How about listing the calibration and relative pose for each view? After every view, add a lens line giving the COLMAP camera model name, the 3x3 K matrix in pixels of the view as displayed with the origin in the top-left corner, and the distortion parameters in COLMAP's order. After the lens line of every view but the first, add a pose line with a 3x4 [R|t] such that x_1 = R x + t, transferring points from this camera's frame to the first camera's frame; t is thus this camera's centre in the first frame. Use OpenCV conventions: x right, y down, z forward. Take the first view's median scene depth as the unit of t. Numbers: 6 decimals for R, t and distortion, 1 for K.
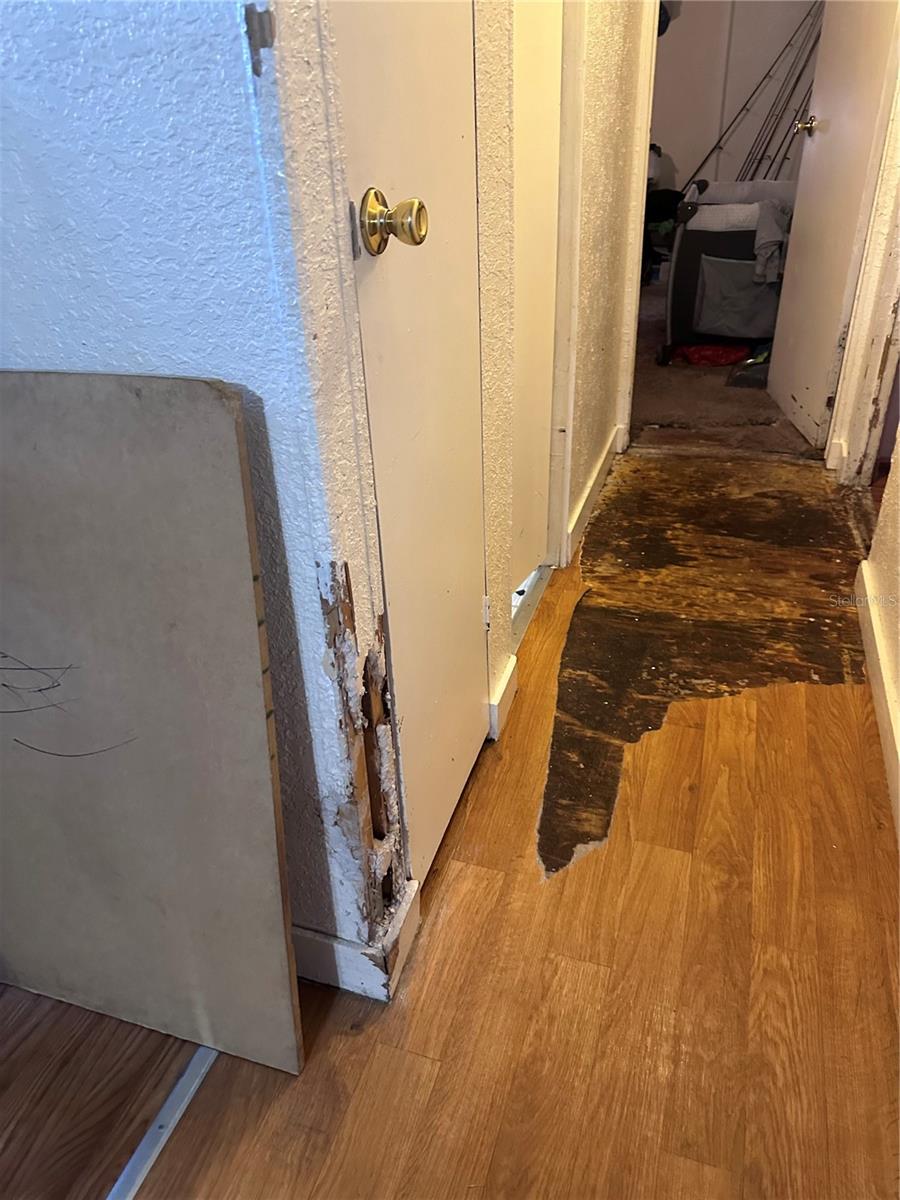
lens RADIAL K [[868.2, 0, 443.6], [0, 868.2, 568.4], [0, 0, 1]] dist [0.044442, -0.017148]
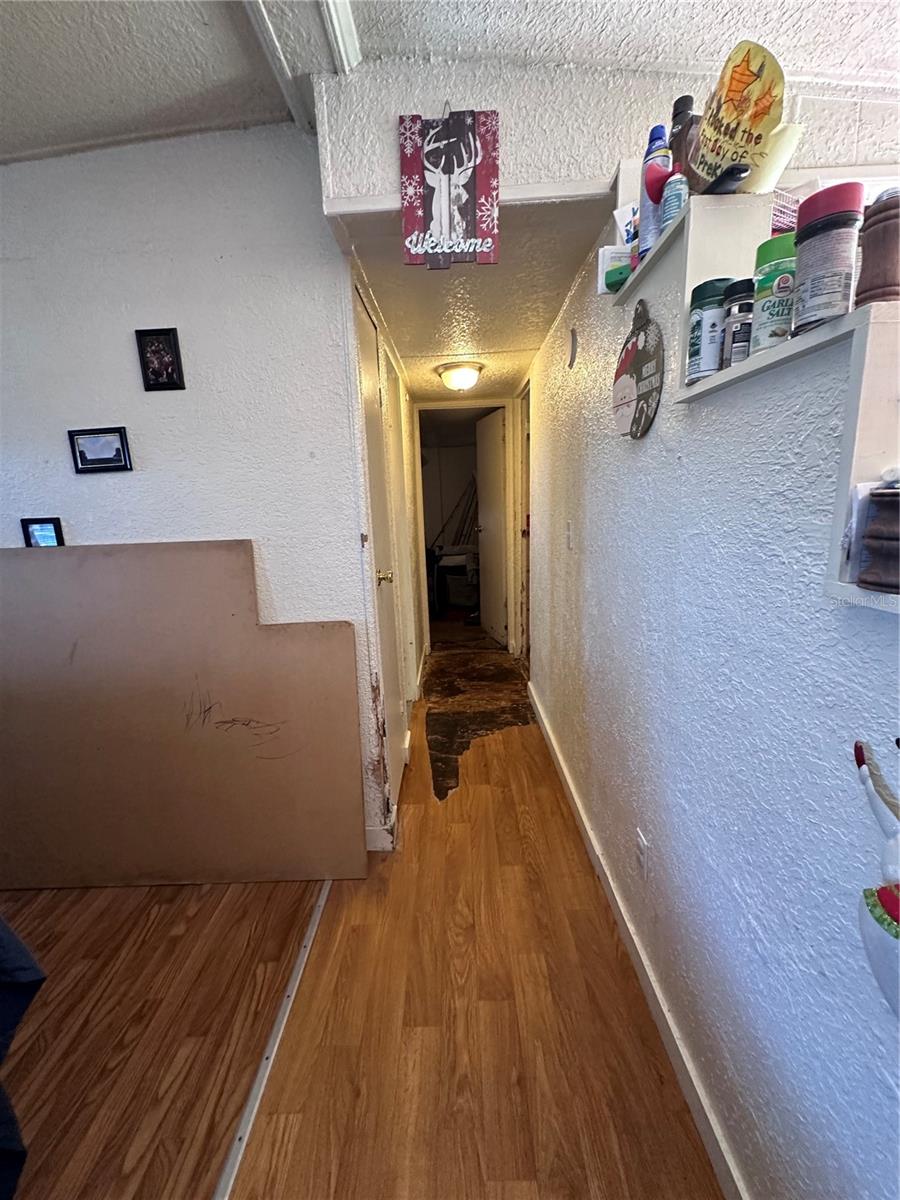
lens RADIAL K [[476.5, 0, 456.0], [0, 476.5, 588.8], [0, 0, 1]] dist [-0.005751, 0.000793]
pose [[0.949040, -0.054973, 0.310325, -0.156271], [0.148430, 0.946590, -0.286245, 0.103441], [-0.278015, 0.317719, 0.906511, -0.325463]]
